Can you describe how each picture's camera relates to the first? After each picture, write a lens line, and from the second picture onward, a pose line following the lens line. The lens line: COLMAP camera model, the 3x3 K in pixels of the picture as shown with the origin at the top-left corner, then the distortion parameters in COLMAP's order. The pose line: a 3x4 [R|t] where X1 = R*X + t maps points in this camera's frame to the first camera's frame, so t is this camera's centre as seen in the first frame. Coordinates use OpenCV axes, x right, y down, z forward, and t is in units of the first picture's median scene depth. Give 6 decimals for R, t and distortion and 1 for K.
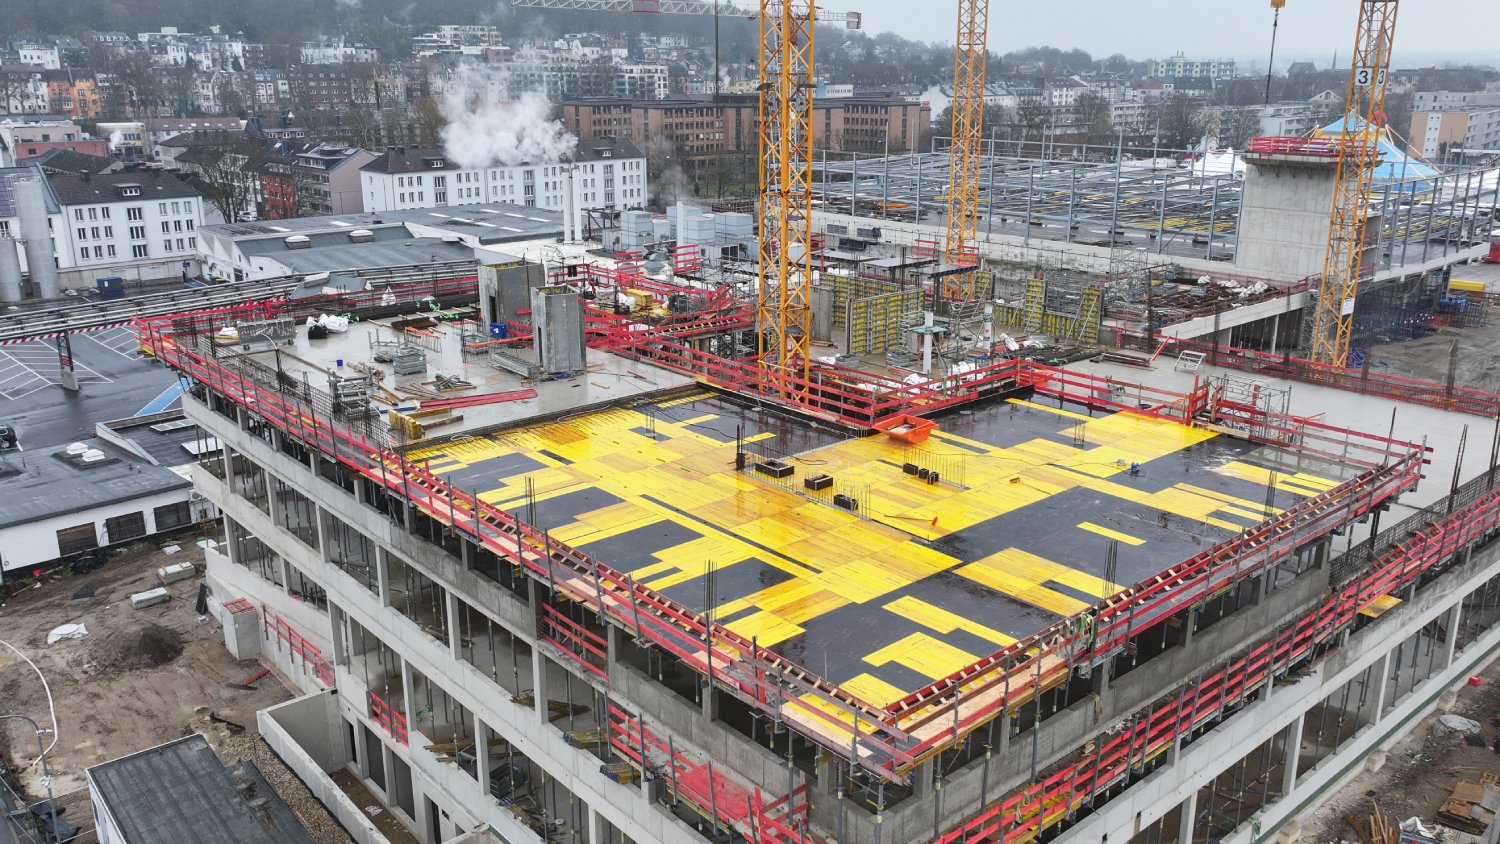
lens RADIAL K [[1203.3, 0, 754.9], [0, 1203.3, 421.8], [0, 0, 1]] dist [0.003594, 0.001110]
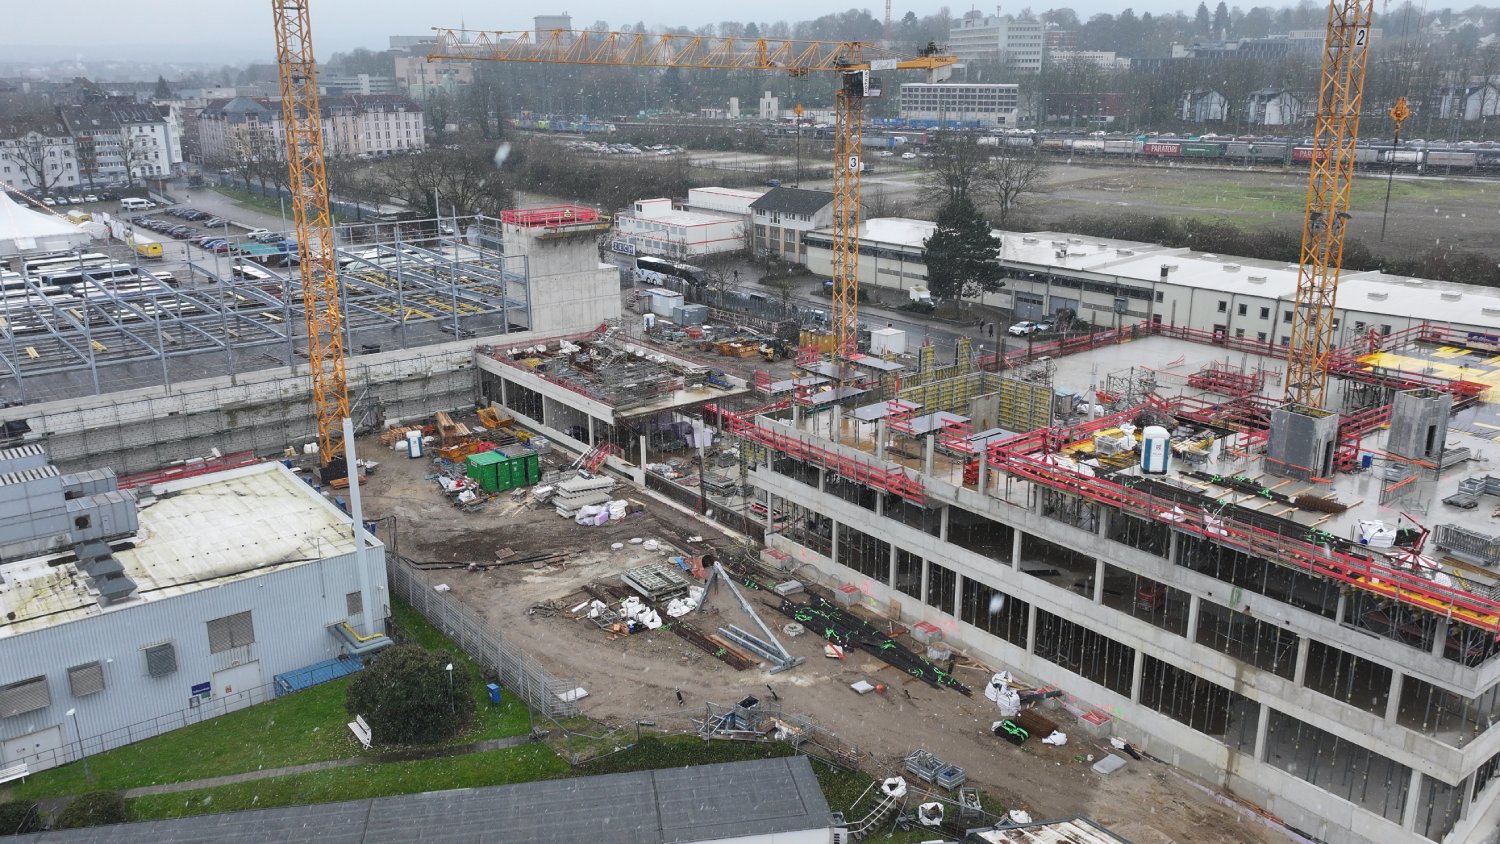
lens RADIAL K [[1203.3, 0, 755.9], [0, 1203.3, 419.6], [0, 0, 1]] dist [0.003594, 0.001110]
pose [[0.057007, -0.282634, 0.957532, -1.700728], [0.287179, 0.923200, 0.255403, -0.726959], [-0.956179, 0.260424, 0.133795, 1.811768]]
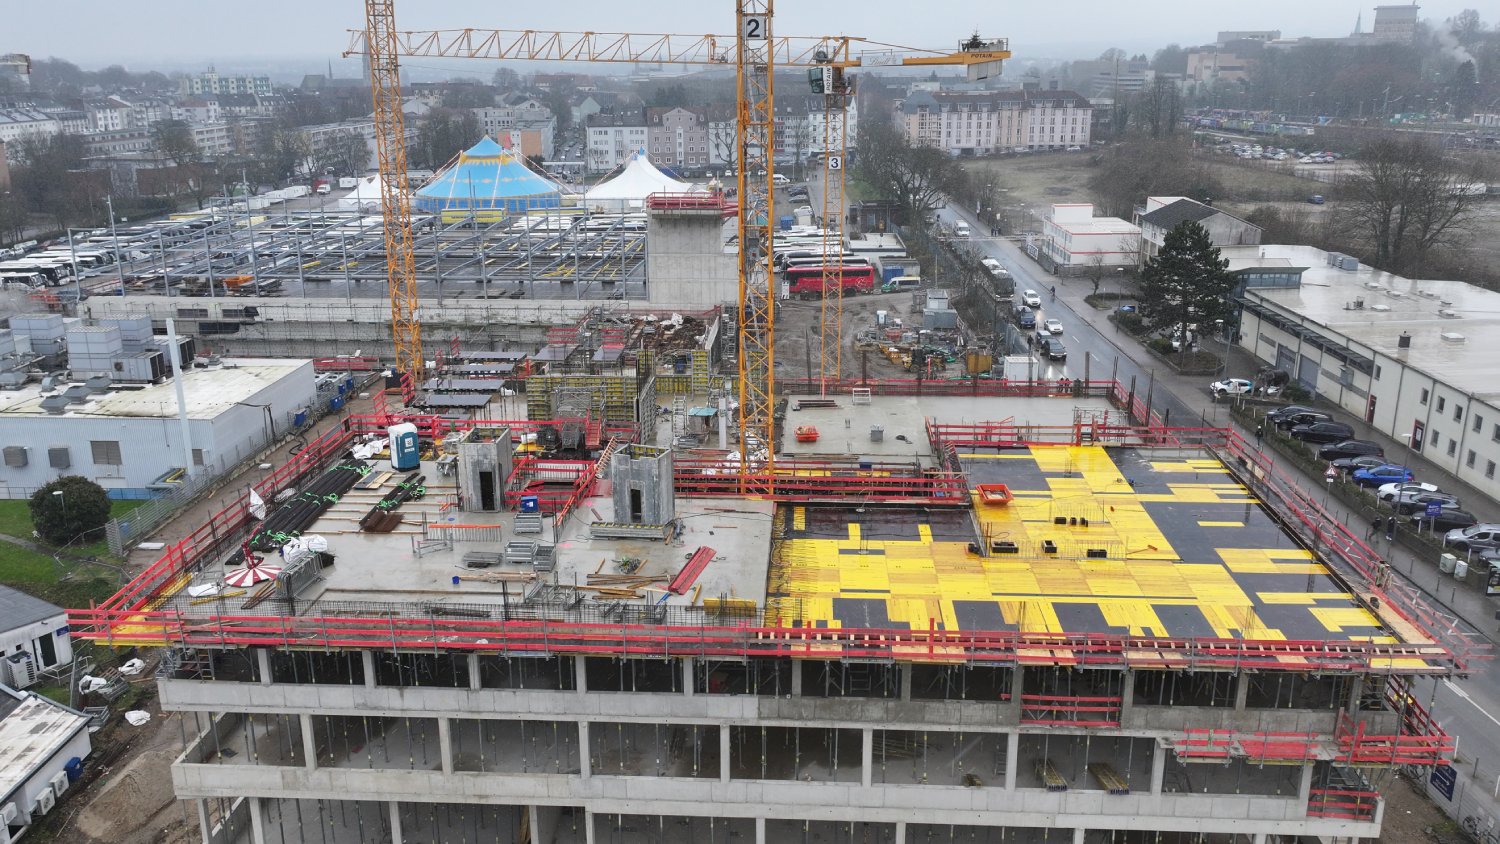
lens RADIAL K [[1203.3, 0, 750.1], [0, 1203.3, 422.9], [0, 0, 1]] dist [0.003594, 0.001110]
pose [[0.698751, -0.205759, 0.685135, -0.983207], [0.205145, 0.975152, 0.083634, -0.243957], [-0.685319, 0.082113, 0.723599, 0.211214]]
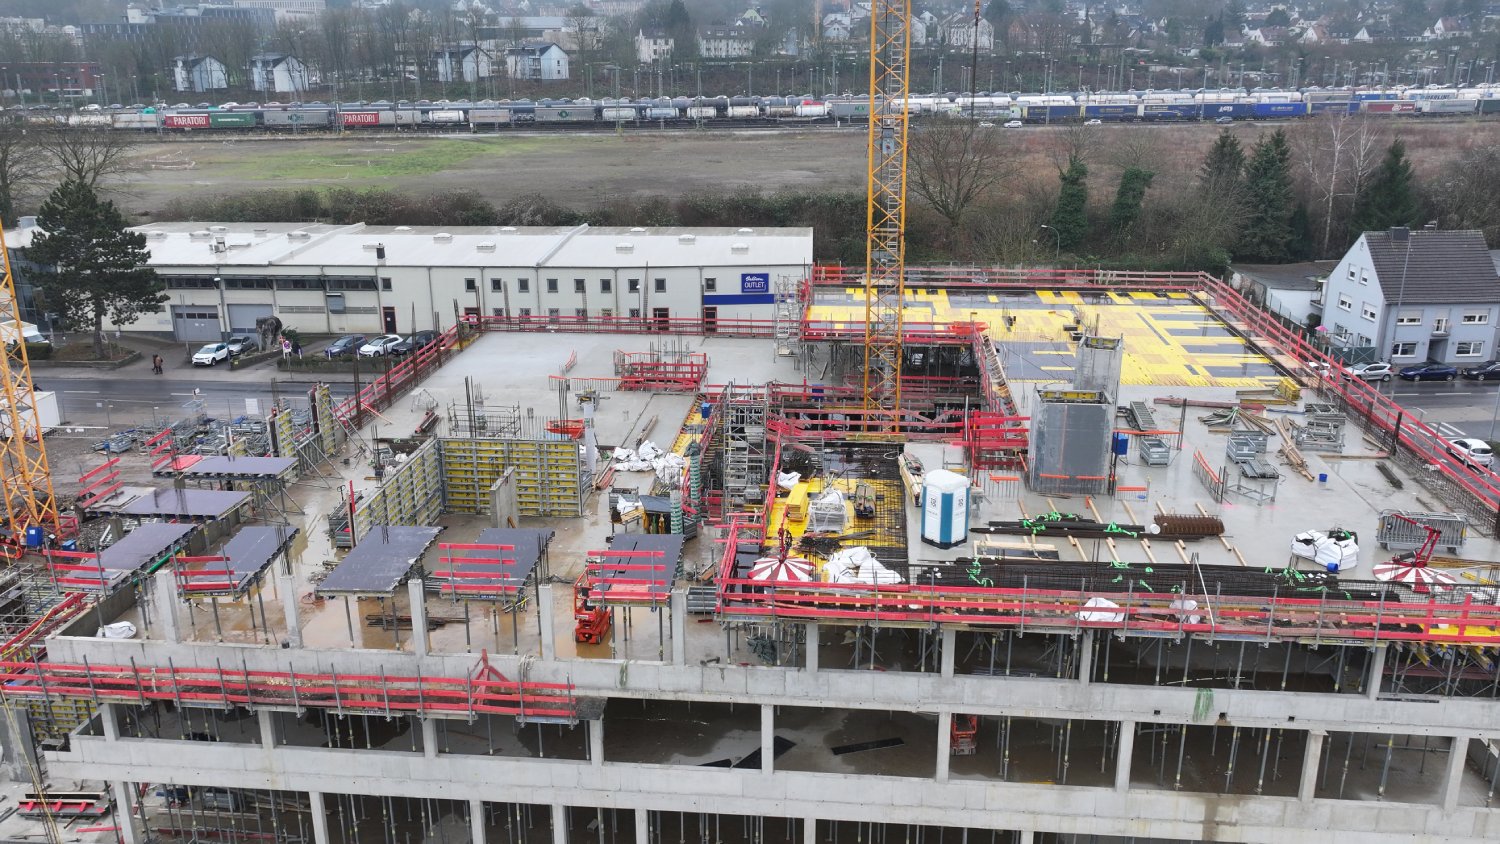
lens RADIAL K [[1203.3, 0, 755.5], [0, 1203.3, 425.3], [0, 0, 1]] dist [0.003594, 0.001110]
pose [[-0.689872, -0.217747, 0.690408, -0.795601], [0.208929, 0.853225, 0.477865, -0.694326], [-0.693128, 0.473912, -0.543122, 2.113827]]
